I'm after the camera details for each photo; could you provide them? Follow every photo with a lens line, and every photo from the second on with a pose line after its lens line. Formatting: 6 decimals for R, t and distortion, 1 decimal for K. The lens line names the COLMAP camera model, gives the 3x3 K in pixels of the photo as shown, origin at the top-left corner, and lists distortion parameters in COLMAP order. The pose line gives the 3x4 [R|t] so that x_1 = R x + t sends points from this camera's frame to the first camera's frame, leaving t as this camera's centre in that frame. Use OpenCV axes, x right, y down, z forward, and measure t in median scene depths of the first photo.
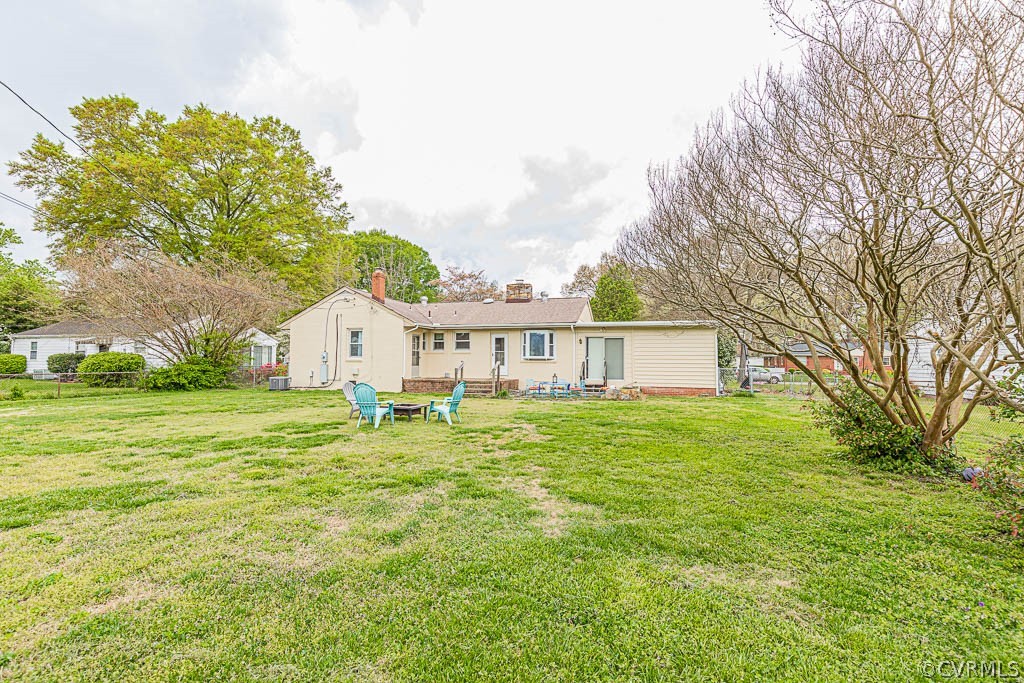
lens RADIAL K [[465.9, 0, 511.7], [0, 465.9, 341.8], [0, 0, 1]] dist [-0.001113, -0.000187]
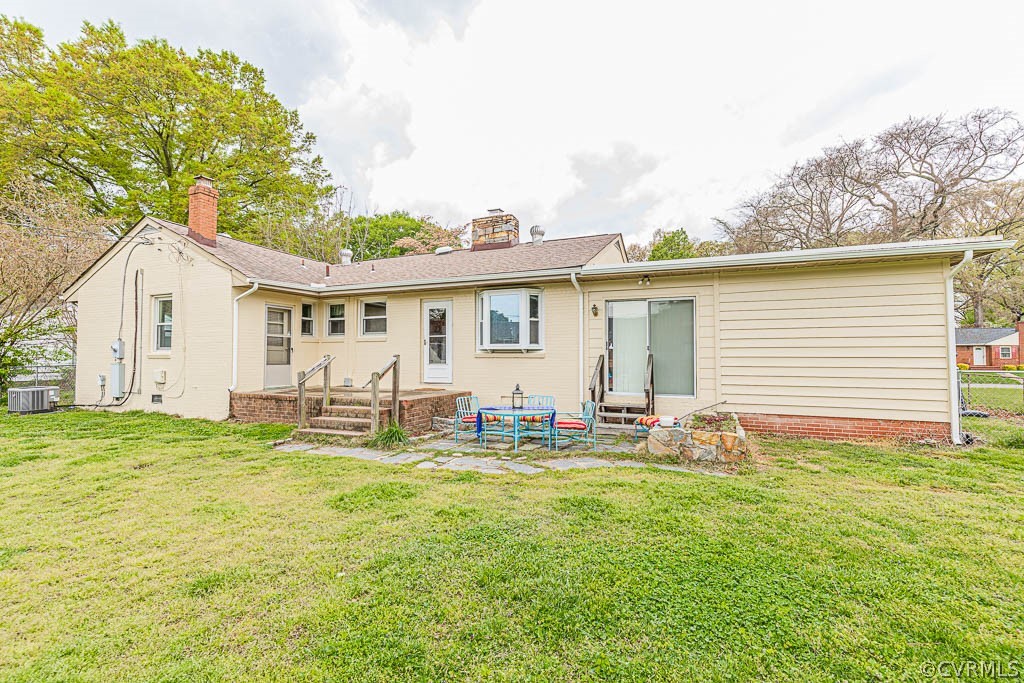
lens RADIAL K [[465.9, 0, 511.0], [0, 465.9, 342.9], [0, 0, 1]] dist [-0.001113, -0.000187]
pose [[0.994187, -0.010563, -0.107146, 0.109975], [0.012471, 0.999775, 0.017148, 0.021196], [0.106940, -0.018385, 0.994095, 0.514761]]
